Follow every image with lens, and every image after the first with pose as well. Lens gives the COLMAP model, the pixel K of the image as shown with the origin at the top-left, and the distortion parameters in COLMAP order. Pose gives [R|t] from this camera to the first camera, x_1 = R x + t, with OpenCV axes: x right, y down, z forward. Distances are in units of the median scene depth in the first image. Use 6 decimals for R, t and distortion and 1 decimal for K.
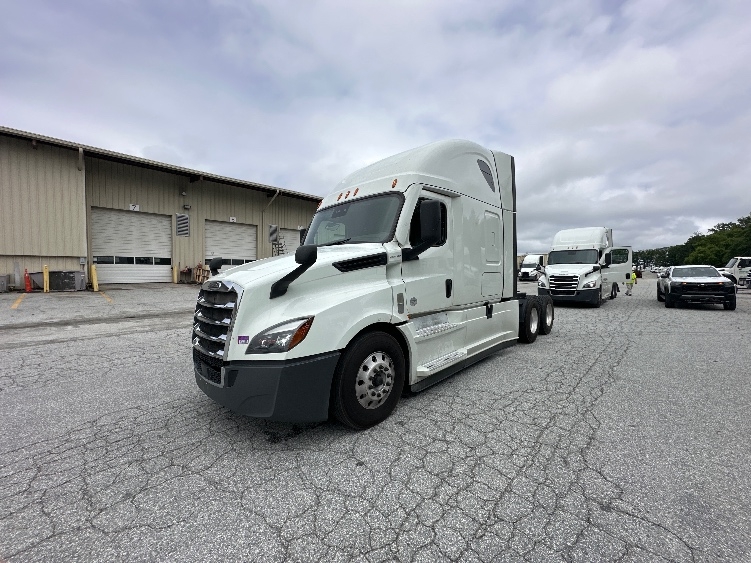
lens RADIAL K [[297.1, 0, 375.4], [0, 297.1, 276.6], [0, 0, 1]] dist [0.011069, 0.000029]
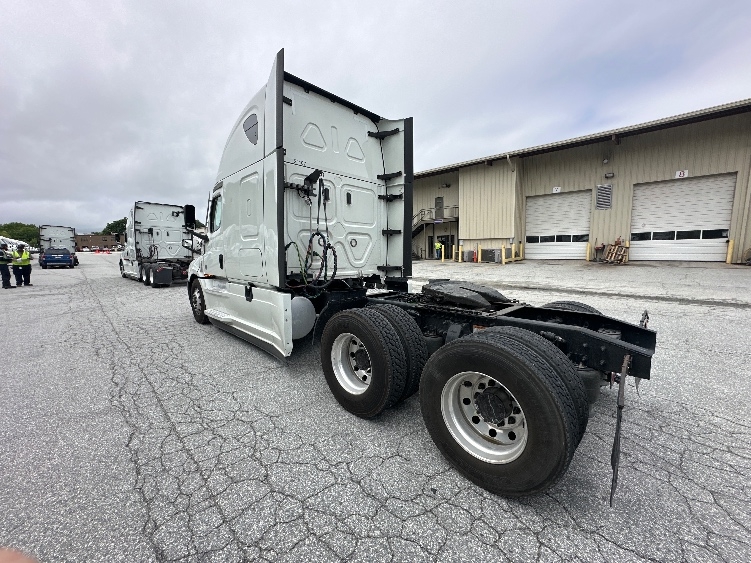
lens RADIAL K [[297.1, 0, 375.4], [0, 297.1, 276.6], [0, 0, 1]] dist [0.011069, 0.000029]
pose [[-0.008829, 0.091835, -0.995735, 0.290575], [-0.014158, 0.995663, 0.091954, -0.005119], [0.999861, 0.014909, -0.007490, 0.319729]]
